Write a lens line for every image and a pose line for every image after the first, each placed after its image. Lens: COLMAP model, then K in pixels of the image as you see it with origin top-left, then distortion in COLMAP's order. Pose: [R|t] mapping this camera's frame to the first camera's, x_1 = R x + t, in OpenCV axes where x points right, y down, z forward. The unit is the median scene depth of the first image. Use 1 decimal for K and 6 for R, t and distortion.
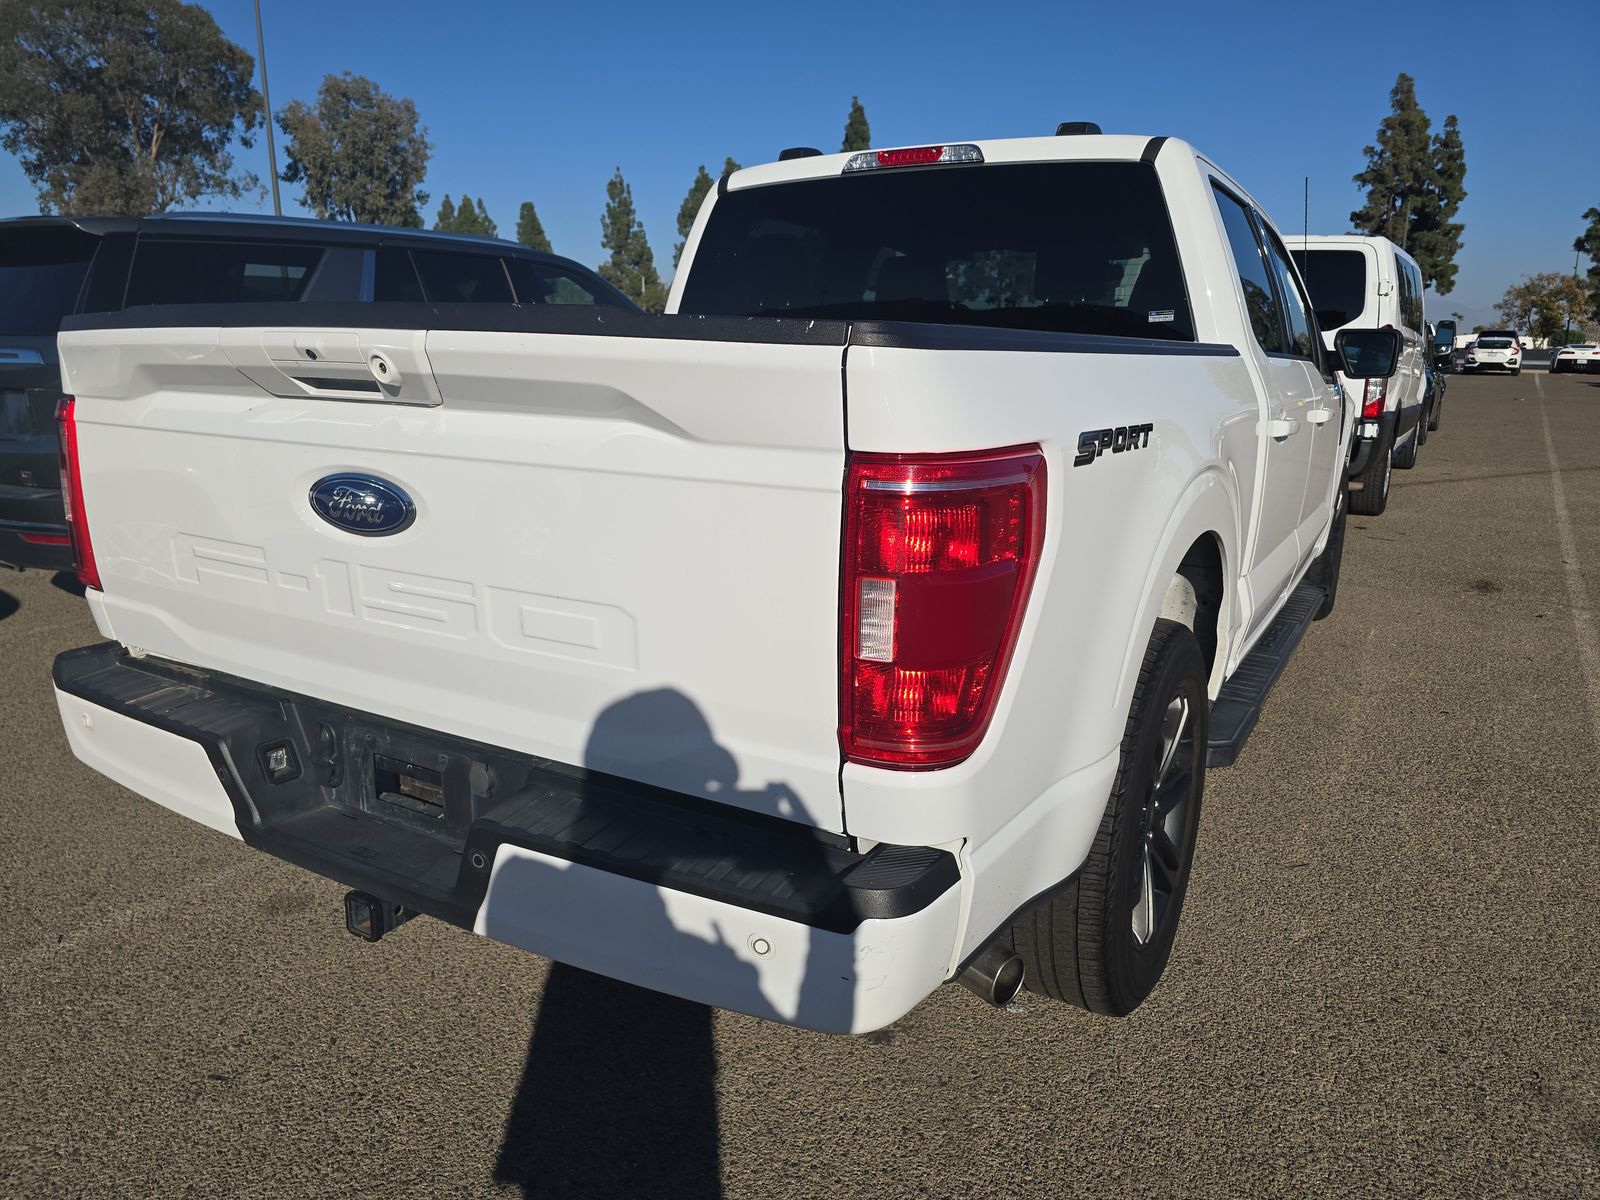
lens RADIAL K [[1087.3, 0, 792.4], [0, 1087.3, 596.5], [0, 0, 1]] dist [0.044429, -0.047051]
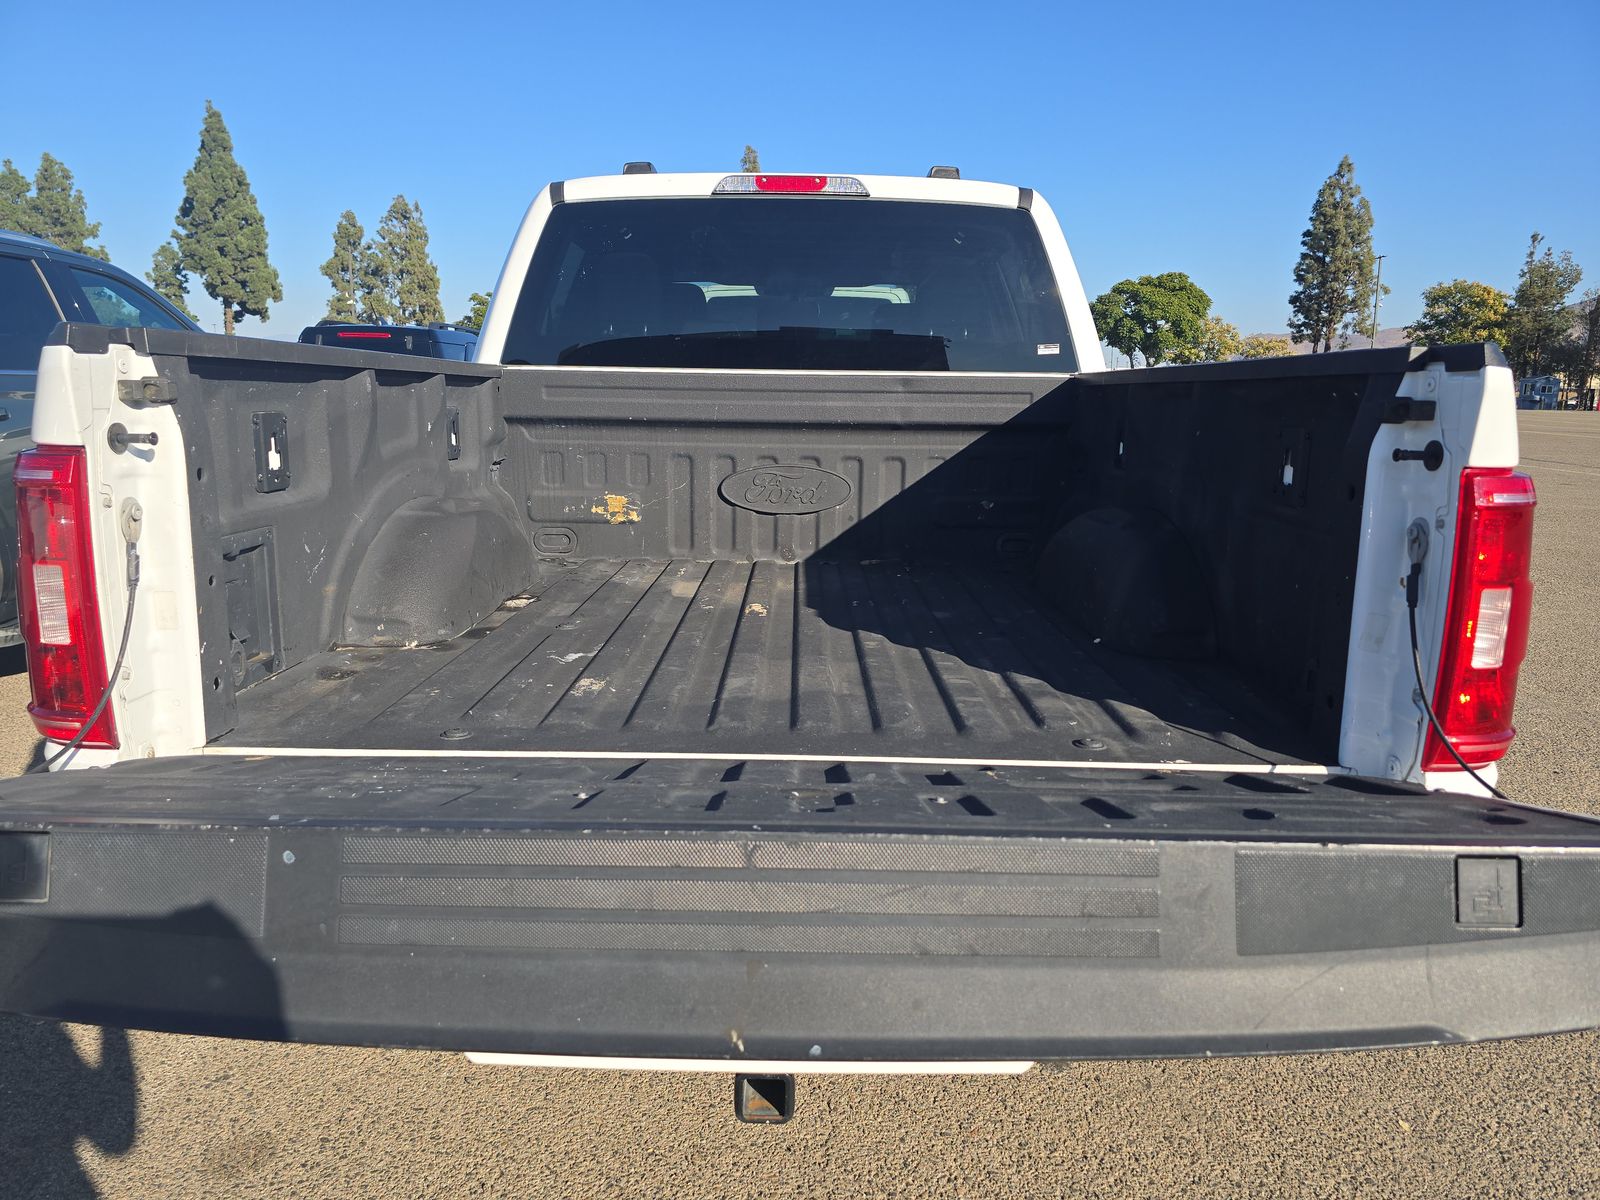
lens RADIAL K [[1074.1, 0, 797.5], [0, 1074.1, 594.2], [0, 0, 1]] dist [0.051335, -0.045271]
pose [[0.861588, -0.097072, 0.498240, -0.538983], [0.110632, 0.993859, 0.002321, -0.046482], [-0.495406, 0.053121, 0.867036, 0.223152]]
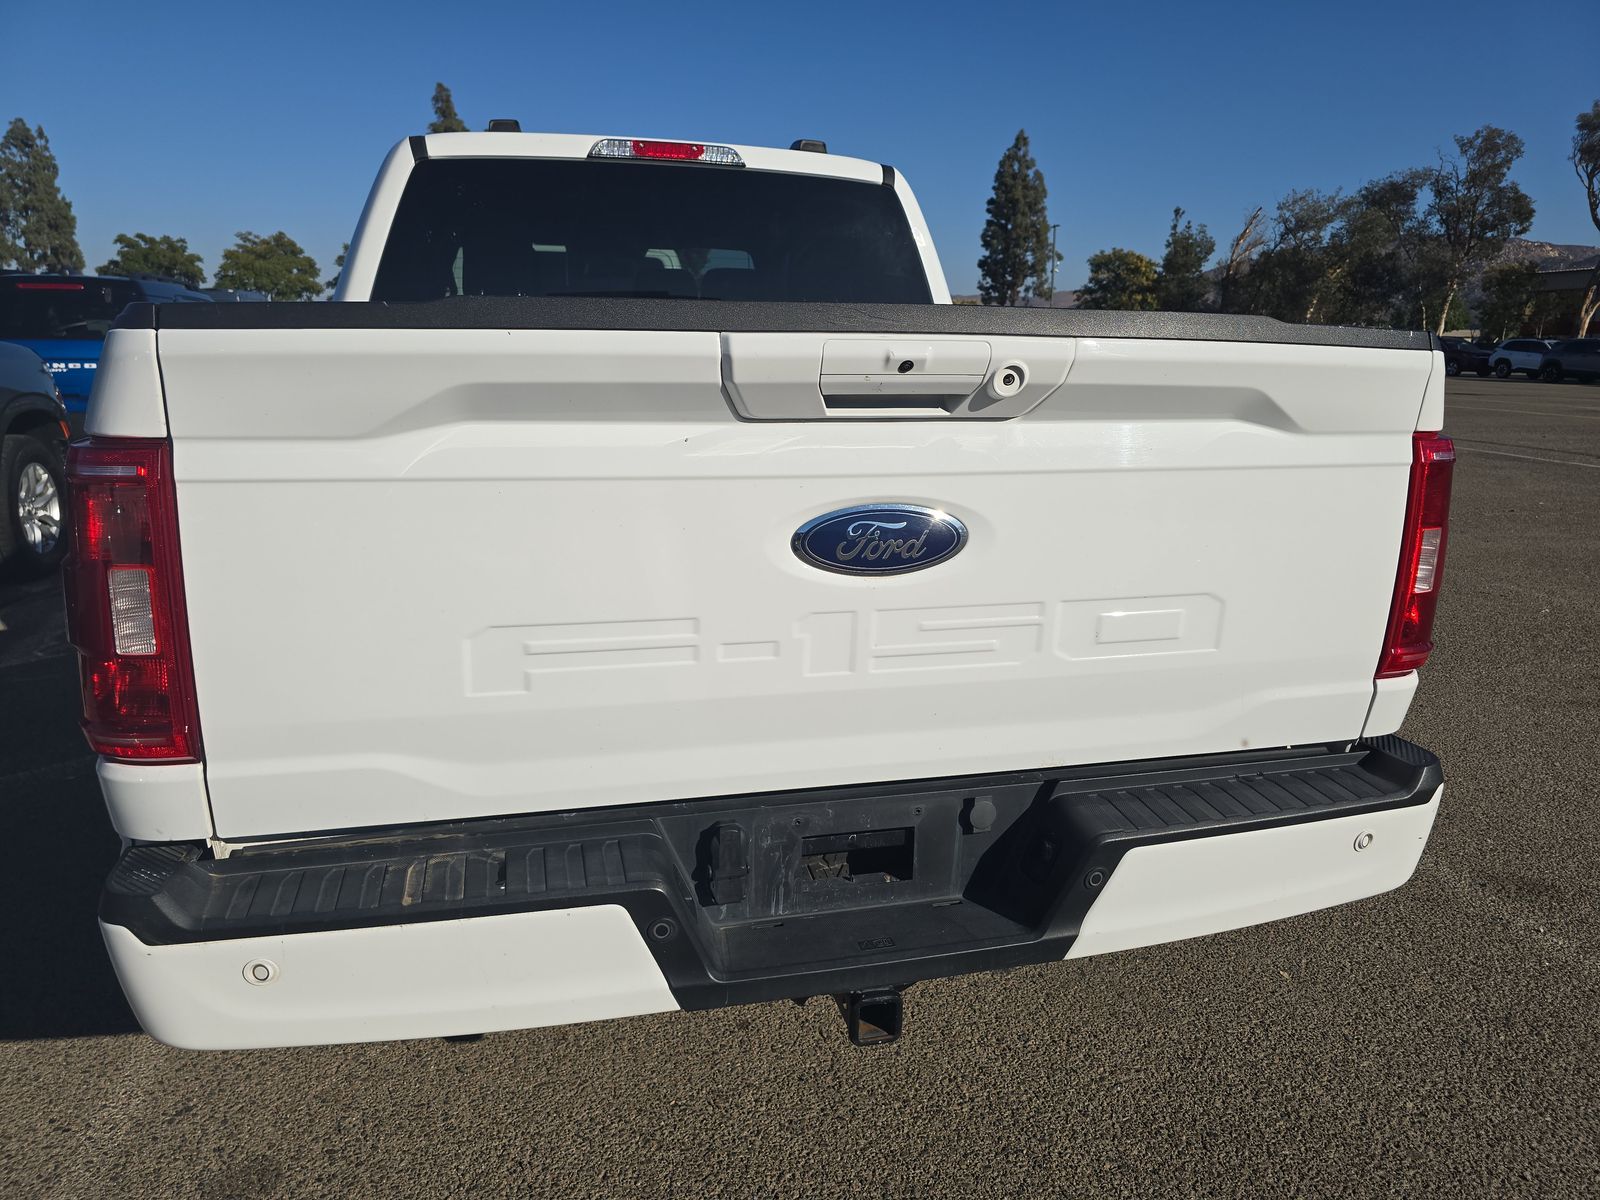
lens RADIAL K [[1074.1, 0, 797.5], [0, 1074.1, 594.2], [0, 0, 1]] dist [0.051335, -0.045271]
pose [[0.703804, -0.161299, 0.691840, -0.725231], [0.153595, 0.985397, 0.073490, -0.080204], [-0.693591, 0.054540, 0.718302, 0.312581]]
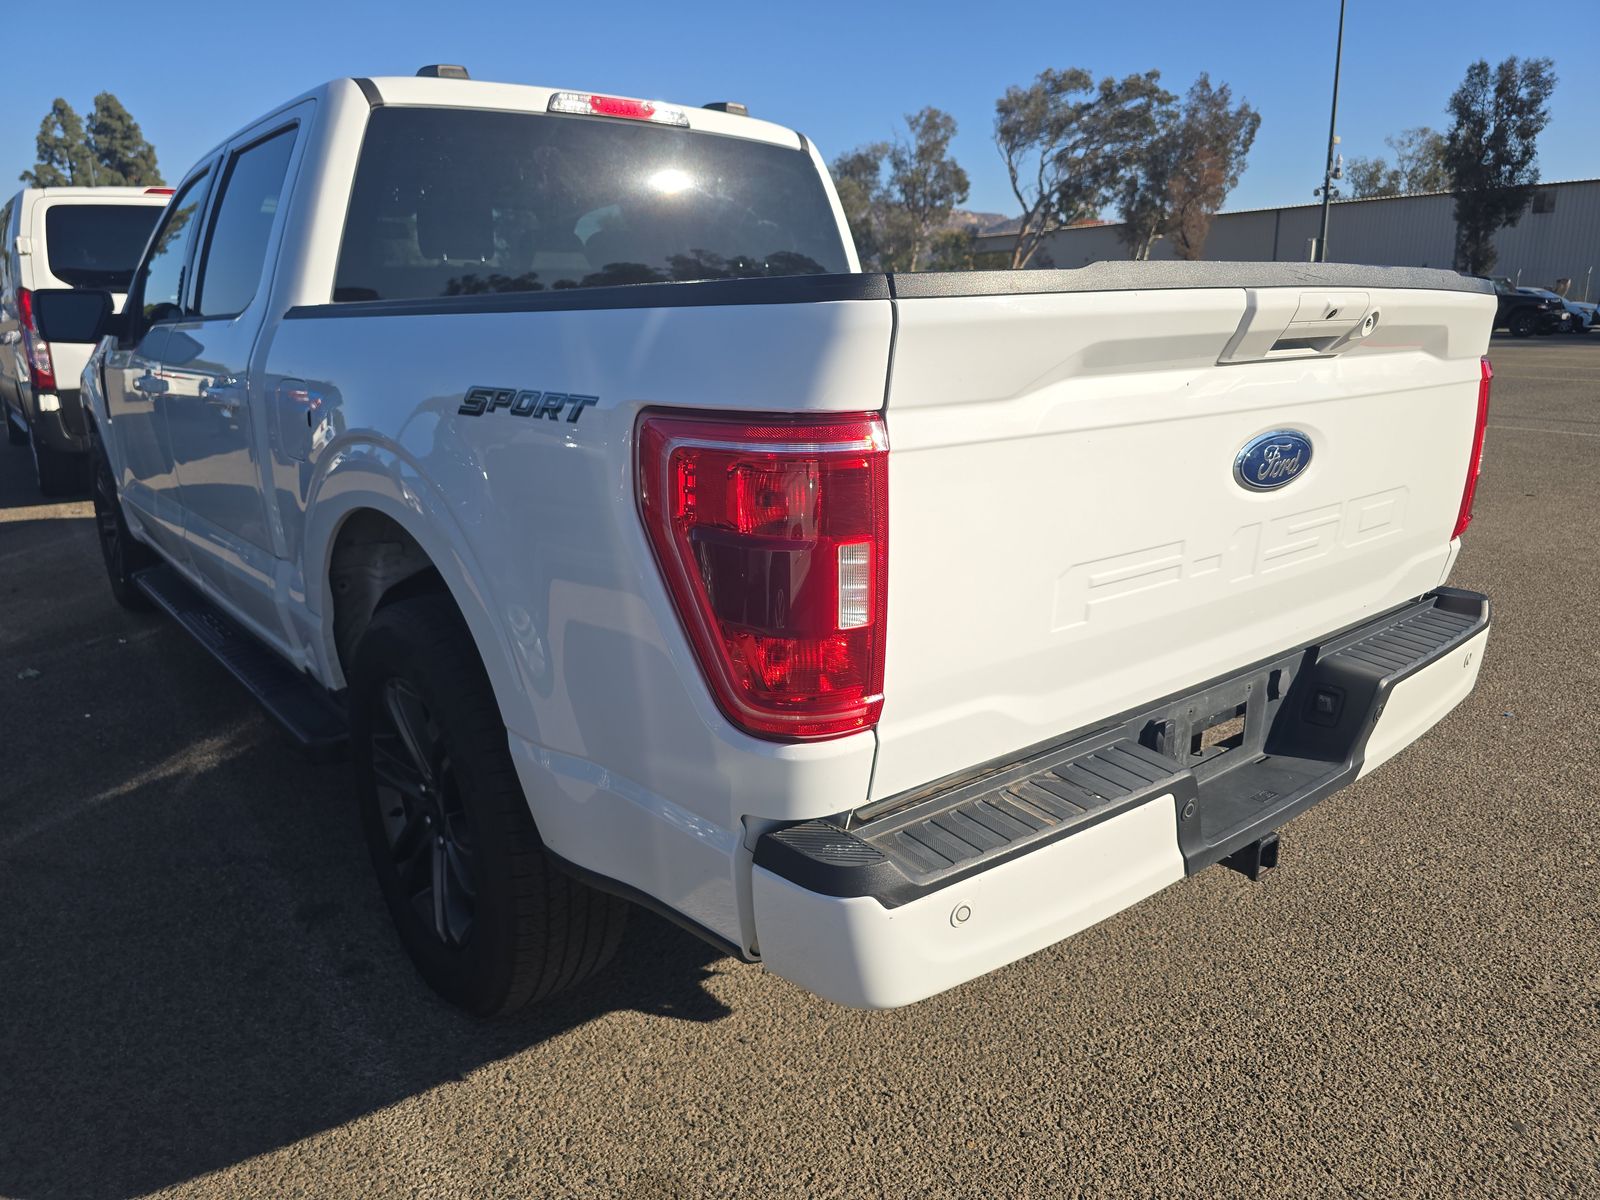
lens RADIAL K [[1087.3, 0, 792.4], [0, 1087.3, 596.5], [0, 0, 1]] dist [0.044429, -0.047051]
pose [[0.346555, -0.253759, 0.903054, -1.068624], [0.225719, 0.956985, 0.182292, -0.177656], [-0.910467, 0.140662, 0.388926, 0.726654]]
